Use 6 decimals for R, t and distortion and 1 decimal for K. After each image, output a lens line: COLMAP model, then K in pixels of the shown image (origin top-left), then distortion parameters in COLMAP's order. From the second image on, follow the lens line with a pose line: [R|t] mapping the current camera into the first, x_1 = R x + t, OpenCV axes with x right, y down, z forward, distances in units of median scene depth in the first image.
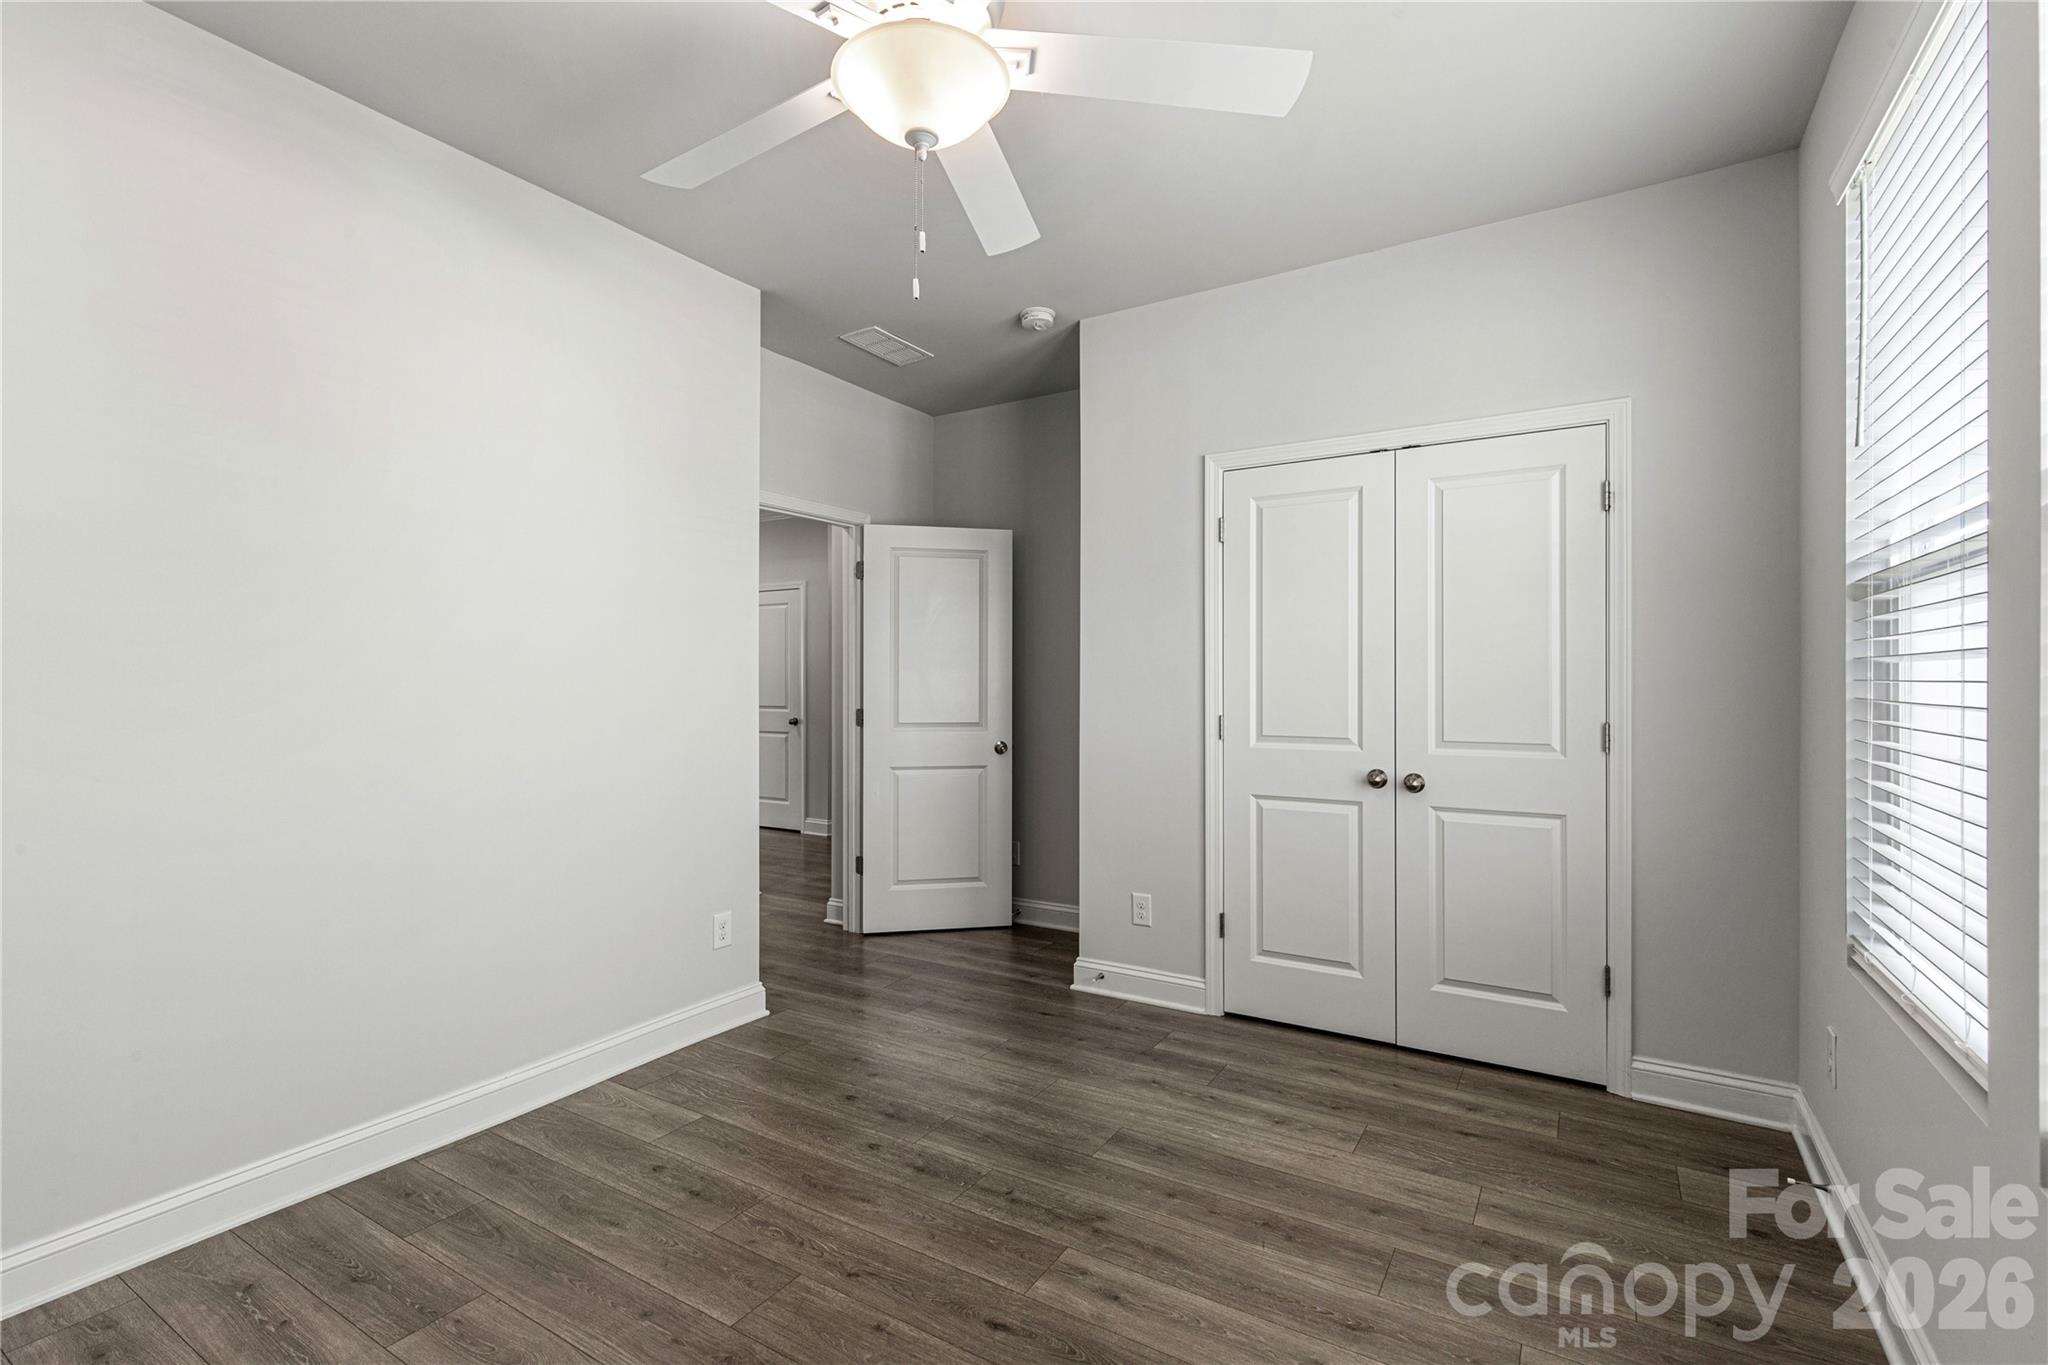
lens RADIAL K [[936.4, 0, 1016.8], [0, 936.4, 683.1], [0, 0, 1]] dist [0.008520, -0.001256]
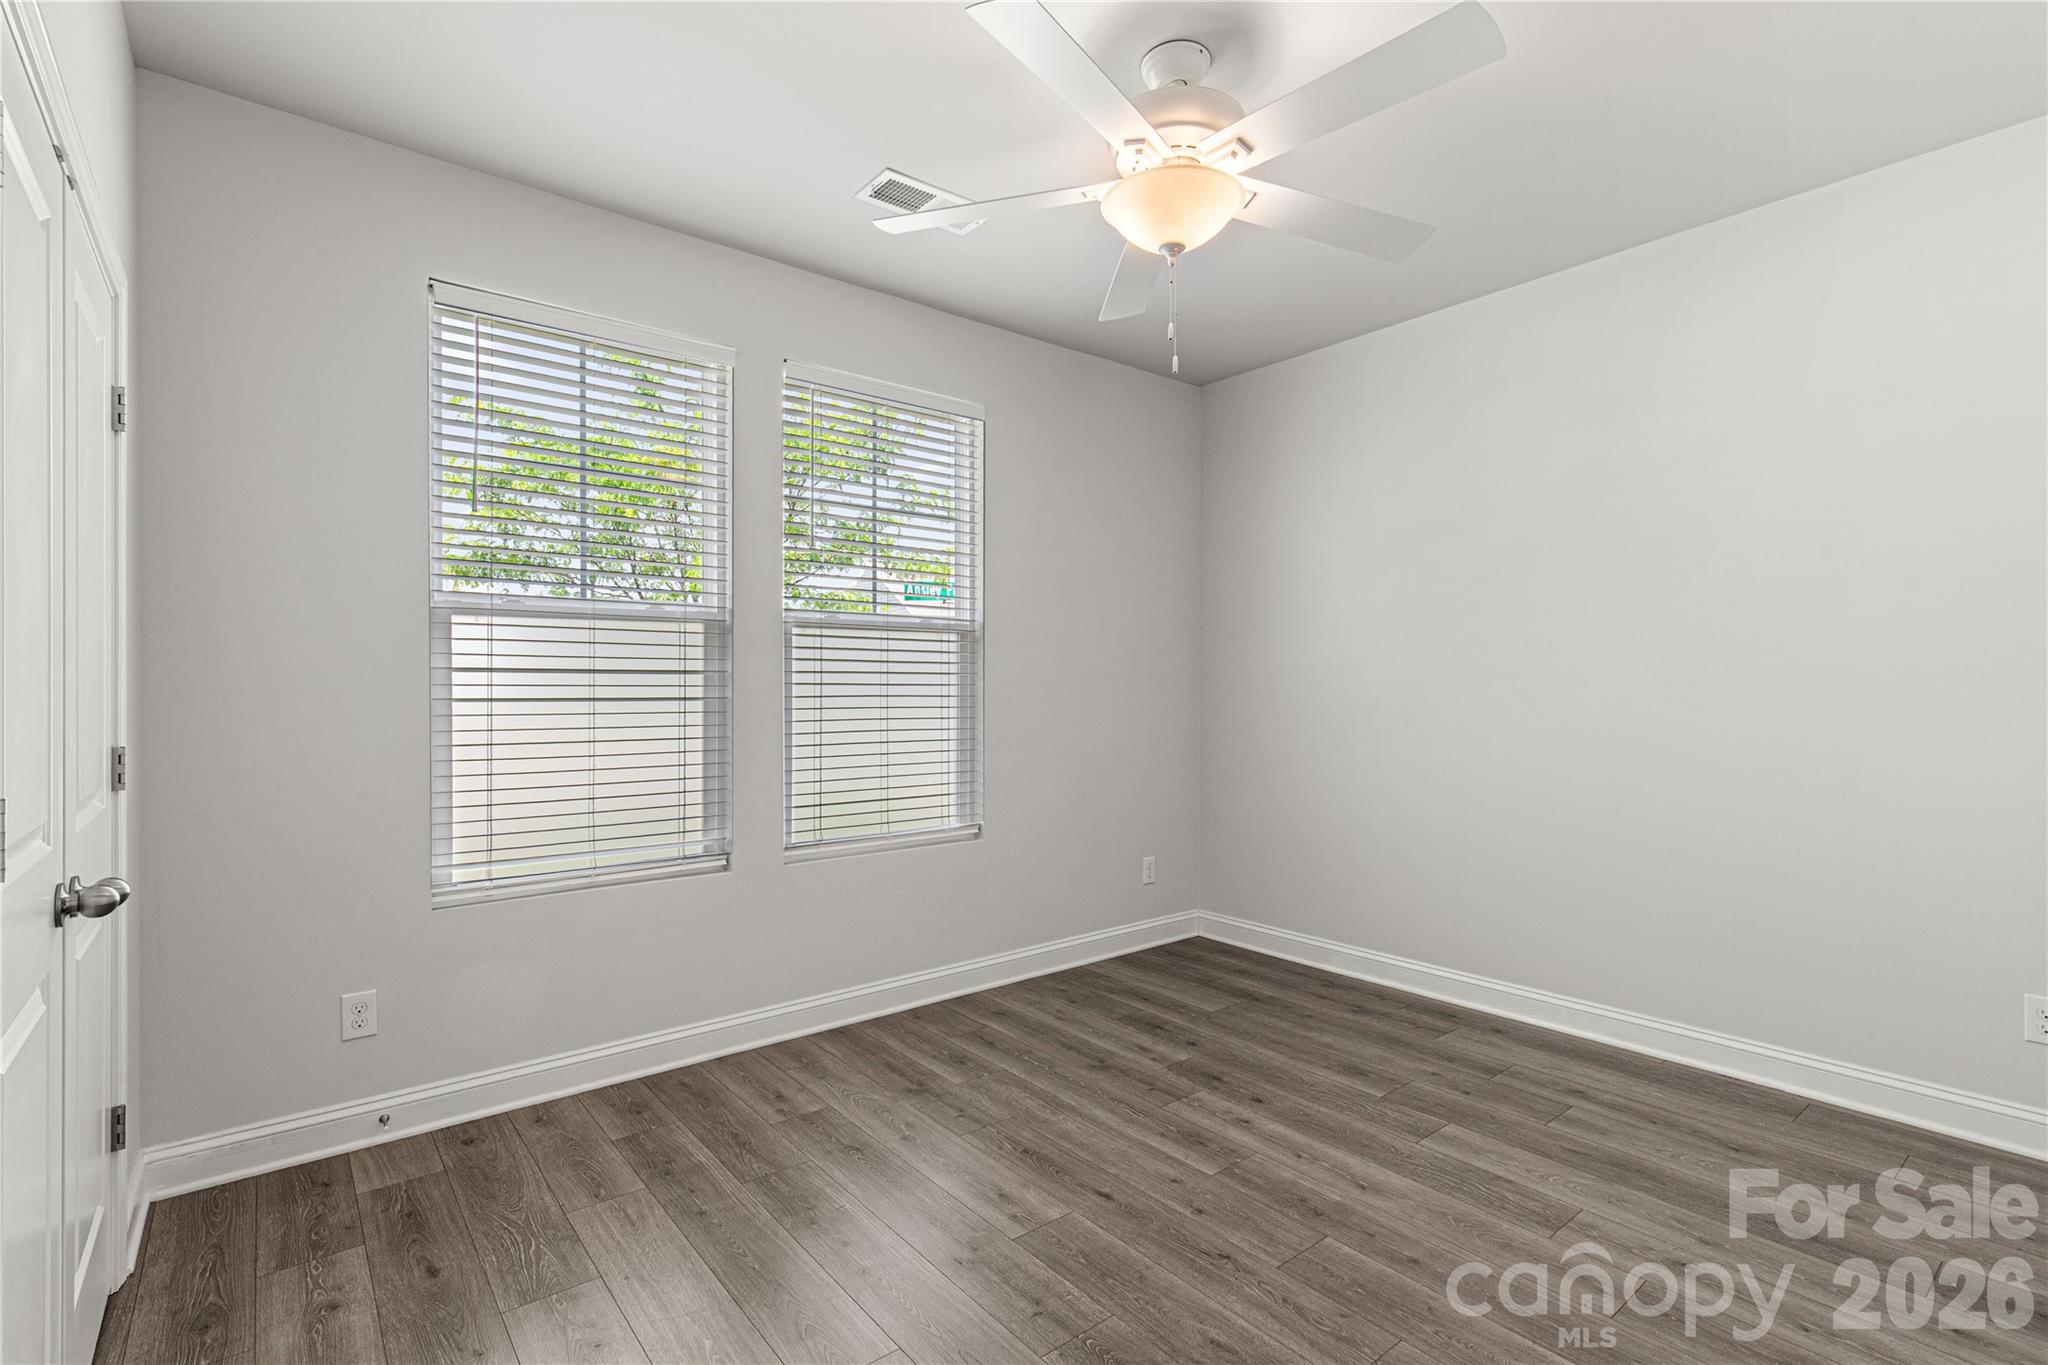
lens RADIAL K [[936.4, 0, 1019.2], [0, 936.4, 686.0], [0, 0, 1]] dist [0.008520, -0.001256]
pose [[-0.943315, 0.004703, 0.331865, -0.297996], [0.004014, 0.999988, -0.002761, 0.002919], [-0.331874, -0.001273, -0.943323, 1.989495]]
